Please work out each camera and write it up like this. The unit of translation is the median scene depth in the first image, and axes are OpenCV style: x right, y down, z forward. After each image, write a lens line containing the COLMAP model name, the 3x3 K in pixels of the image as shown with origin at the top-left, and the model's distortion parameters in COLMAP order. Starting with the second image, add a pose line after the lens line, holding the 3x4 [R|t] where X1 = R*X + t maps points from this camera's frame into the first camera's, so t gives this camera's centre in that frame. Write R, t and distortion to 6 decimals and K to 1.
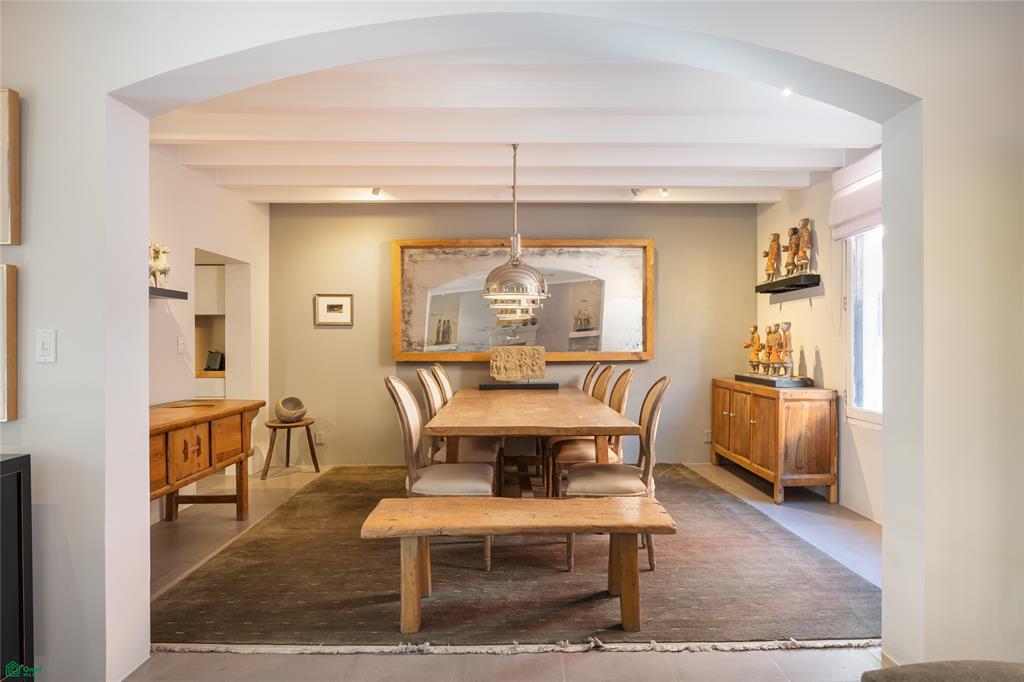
lens RADIAL K [[586.7, 0, 512.0], [0, 586.7, 346.0], [0, 0, 1]] dist [0.002475, 0.001410]
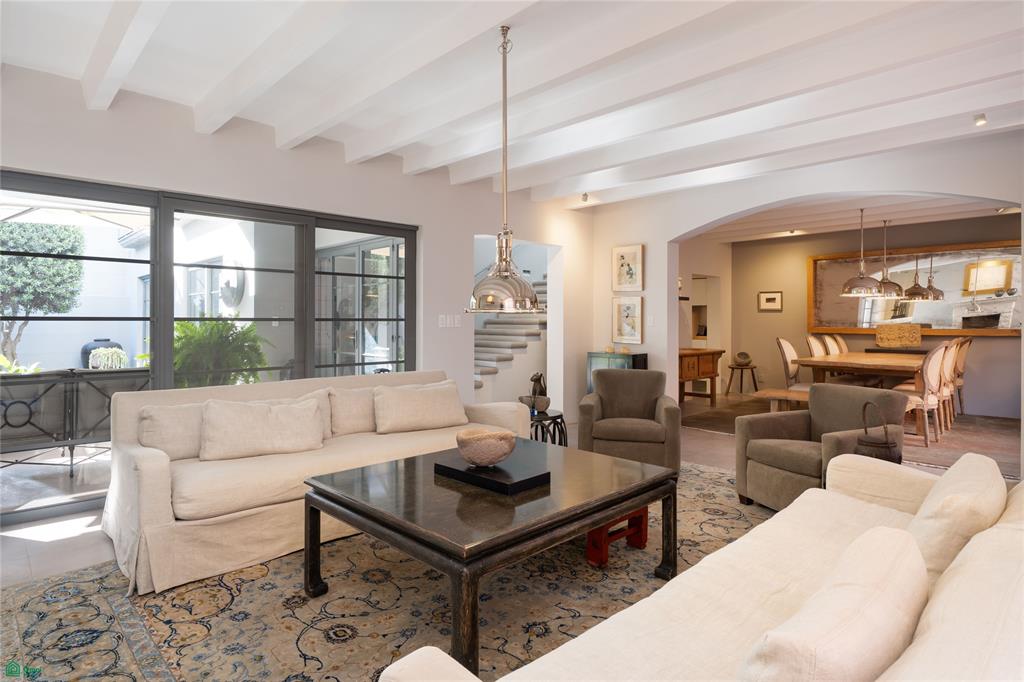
lens RADIAL K [[546.5, 0, 501.3], [0, 546.5, 317.2], [0, 0, 1]] dist [0.002516, -0.014064]
pose [[0.678636, -0.000915, -0.734475, 0.333184], [-0.007951, 0.999931, -0.008593, 0.002868], [0.734432, 0.011671, 0.678582, -0.638666]]
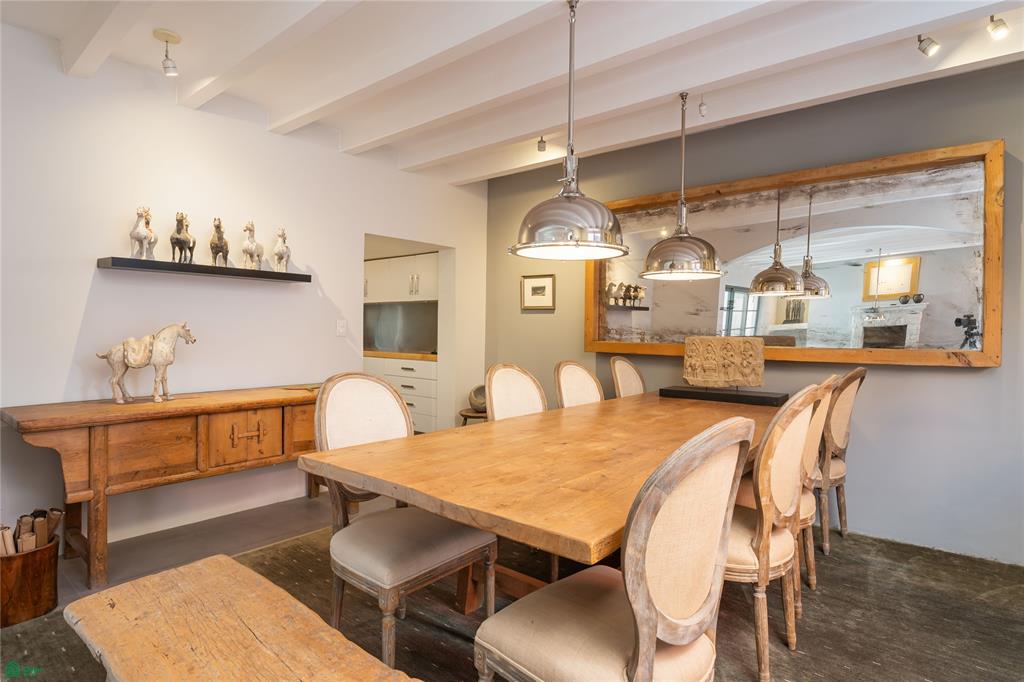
lens RADIAL K [[534.1, 0, 535.6], [0, 534.1, 332.7], [0, 0, 1]] dist [-0.001735, -0.000915]
pose [[0.779126, 0.015256, -0.626682, 0.225746], [-0.019190, 0.999816, 0.000481, -0.000170], [0.626574, 0.011651, 0.779275, 0.382112]]
